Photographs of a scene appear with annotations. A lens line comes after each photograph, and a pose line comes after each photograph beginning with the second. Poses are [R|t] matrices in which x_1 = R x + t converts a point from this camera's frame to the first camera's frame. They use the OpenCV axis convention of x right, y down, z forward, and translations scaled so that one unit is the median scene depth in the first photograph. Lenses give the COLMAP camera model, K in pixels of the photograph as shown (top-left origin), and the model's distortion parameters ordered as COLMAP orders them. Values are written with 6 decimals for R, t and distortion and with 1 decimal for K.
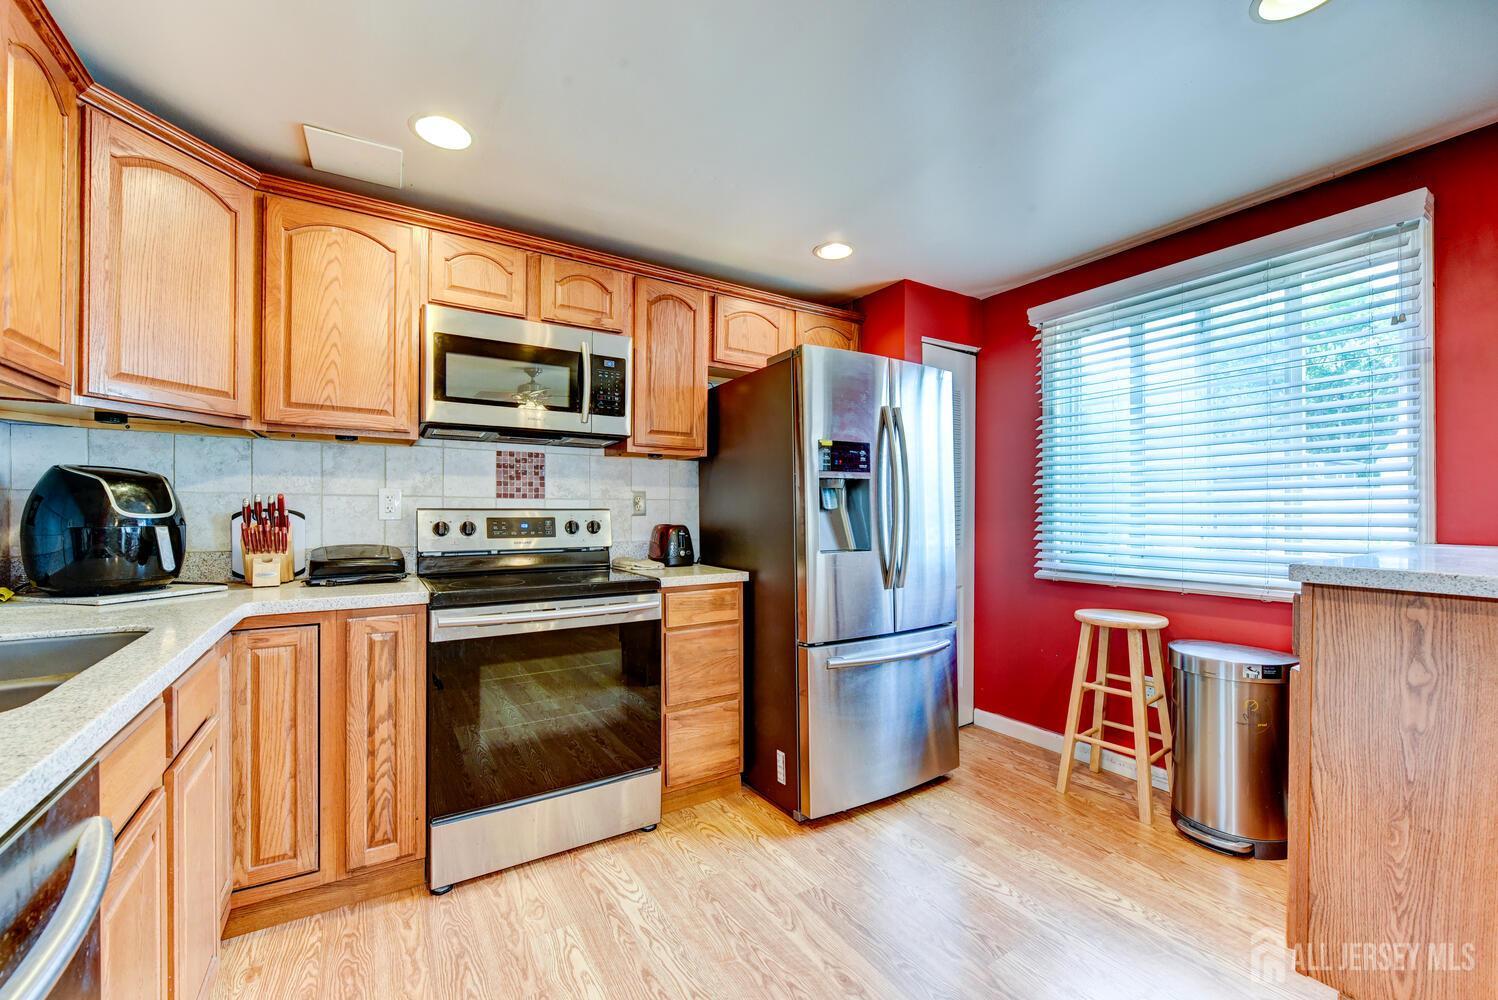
lens RADIAL K [[605.5, 0, 754.6], [0, 605.5, 512.0], [0, 0, 1]] dist [-0.000605, -0.002221]
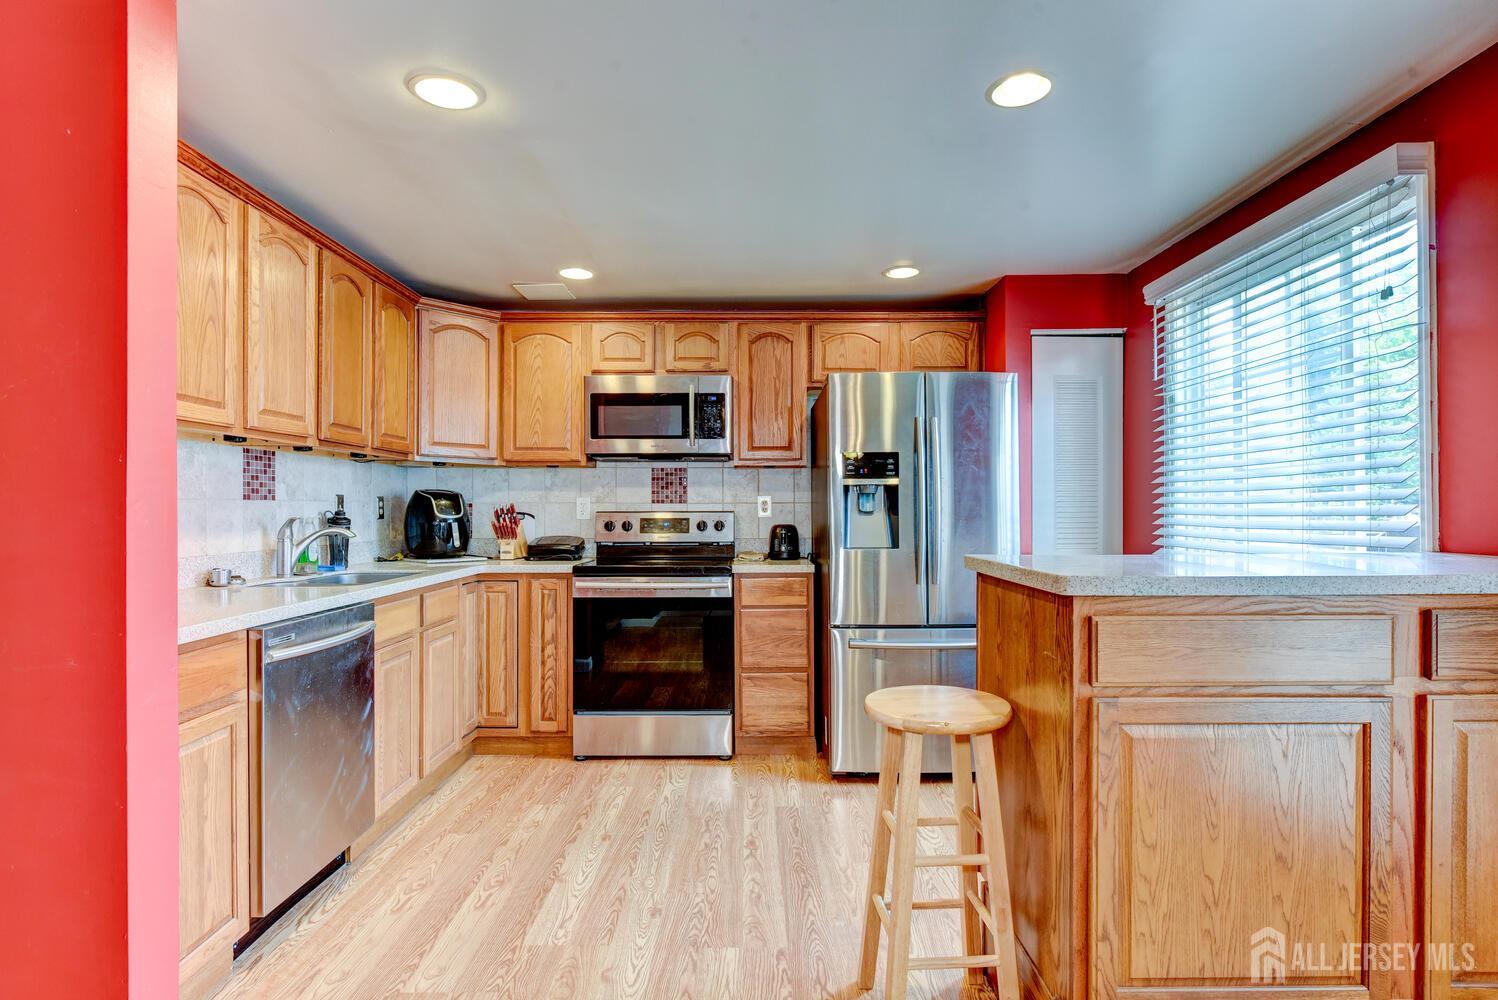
lens RADIAL K [[772.0, 0, 750.7], [0, 772.0, 508.5], [0, 0, 1]] dist [-0.003203, 0.001515]
pose [[0.845808, -0.003971, -0.533472, 0.722698], [0.002384, 0.999990, -0.003664, -0.005487], [0.533482, 0.001827, 0.845810, -0.349451]]
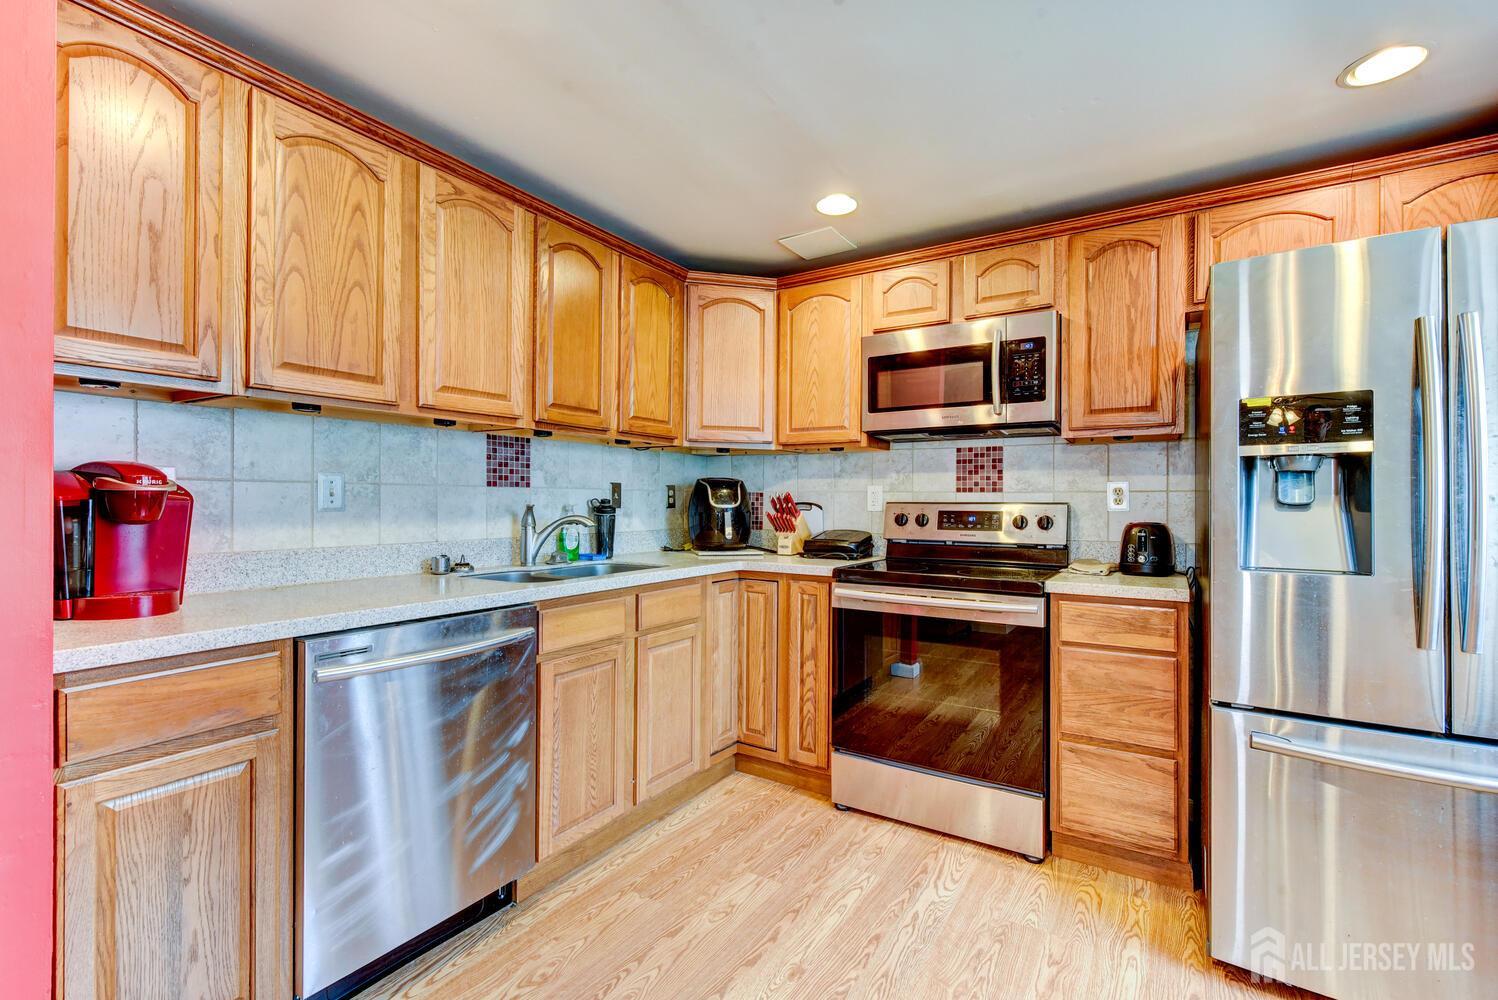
lens RADIAL K [[661.3, 0, 751.2], [0, 661.3, 501.7], [0, 0, 1]] dist [-0.000756, 0.001417]
pose [[0.427338, -0.000095, -0.904092, 0.510552], [-0.006211, 0.999976, -0.003040, -0.000947], [0.904071, 0.006914, 0.427327, 0.194099]]
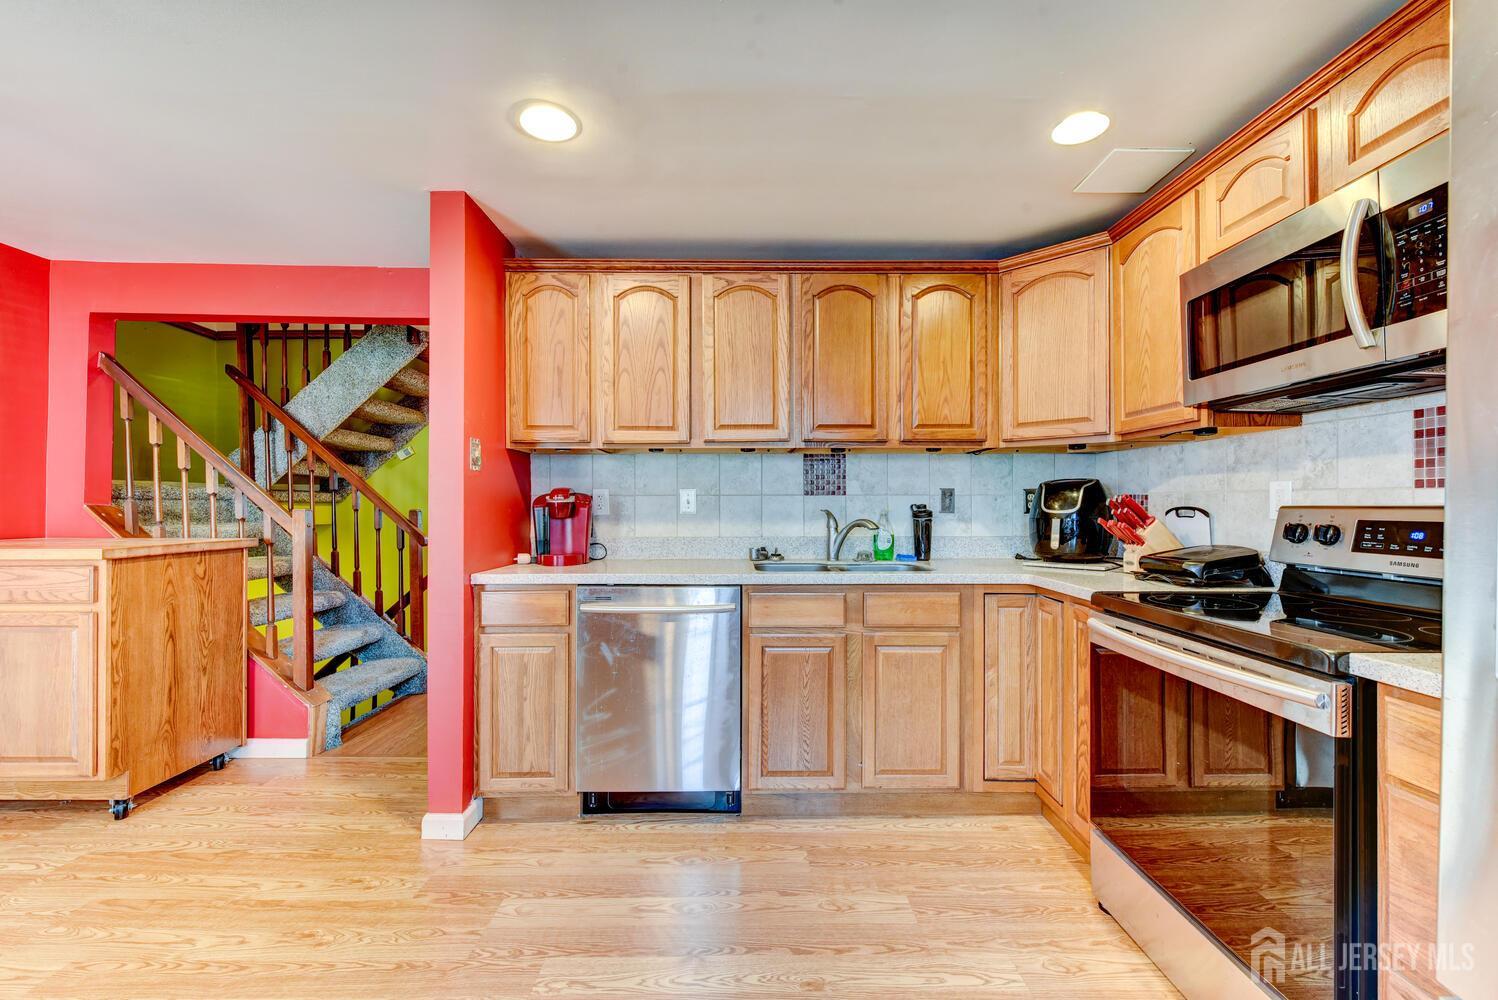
lens RADIAL K [[605.5, 0, 754.7], [0, 605.5, 503.4], [0, 0, 1]] dist [-0.000605, -0.002221]
pose [[-0.525550, -0.004937, -0.850749, 0.468427], [-0.002309, 0.999988, -0.004377, -0.003941], [0.850760, -0.000336, -0.525554, 0.823503]]
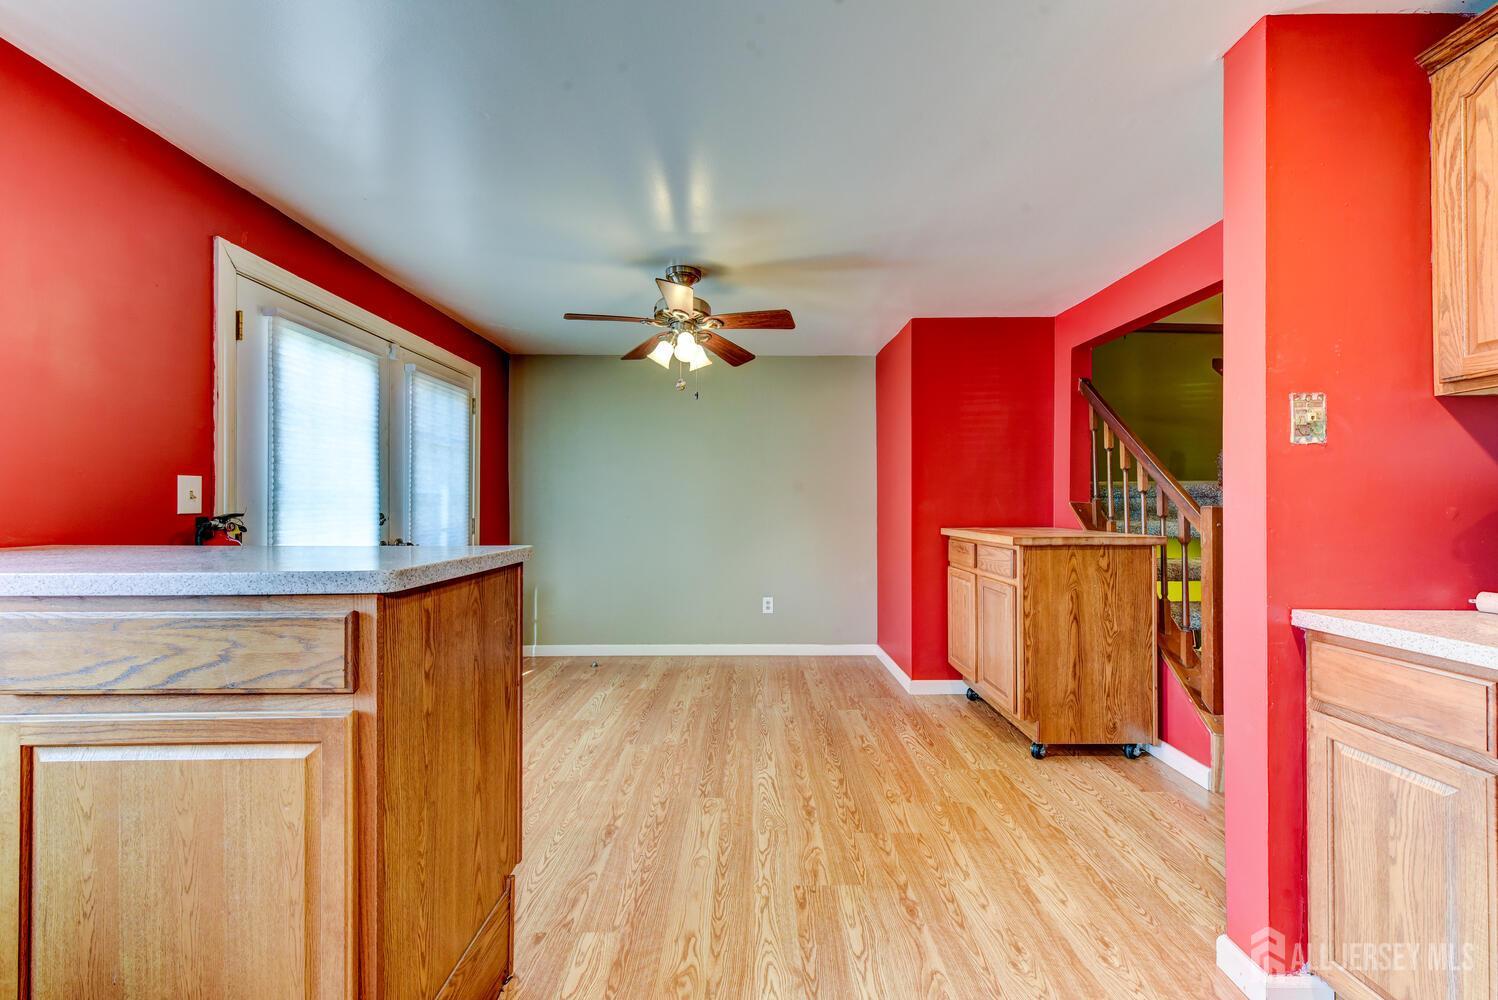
lens RADIAL K [[583.2, 0, 747.1], [0, 583.2, 502.4], [0, 0, 1]] dist [0.003620, -0.000209]
pose [[-0.841141, 0.002428, 0.540810, 0.037270], [0.001155, 0.999996, -0.002695, -0.000792], [-0.540814, -0.001642, -0.841141, 0.726422]]
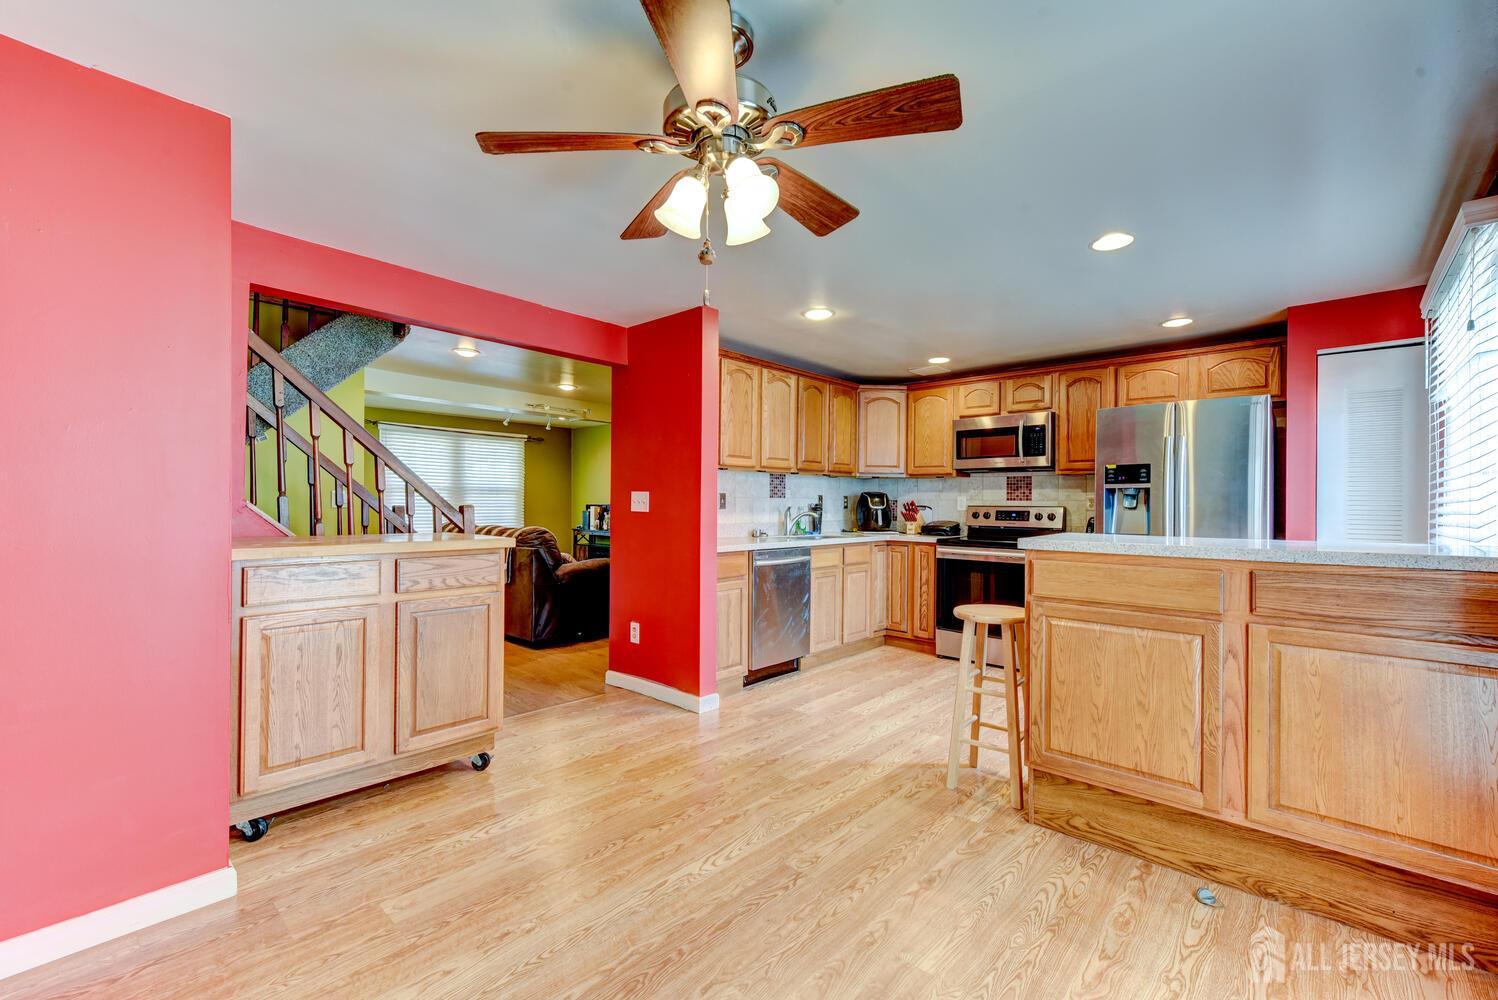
lens RADIAL K [[636.4, 0, 754.0], [0, 636.4, 502.6], [0, 0, 1]] dist [0.006860, -0.001262]
pose [[0.268628, 0.000601, -0.963244, 1.462324], [-0.009298, 0.999955, -0.001969, -0.004969], [0.963199, 0.009485, 0.268622, -0.375201]]
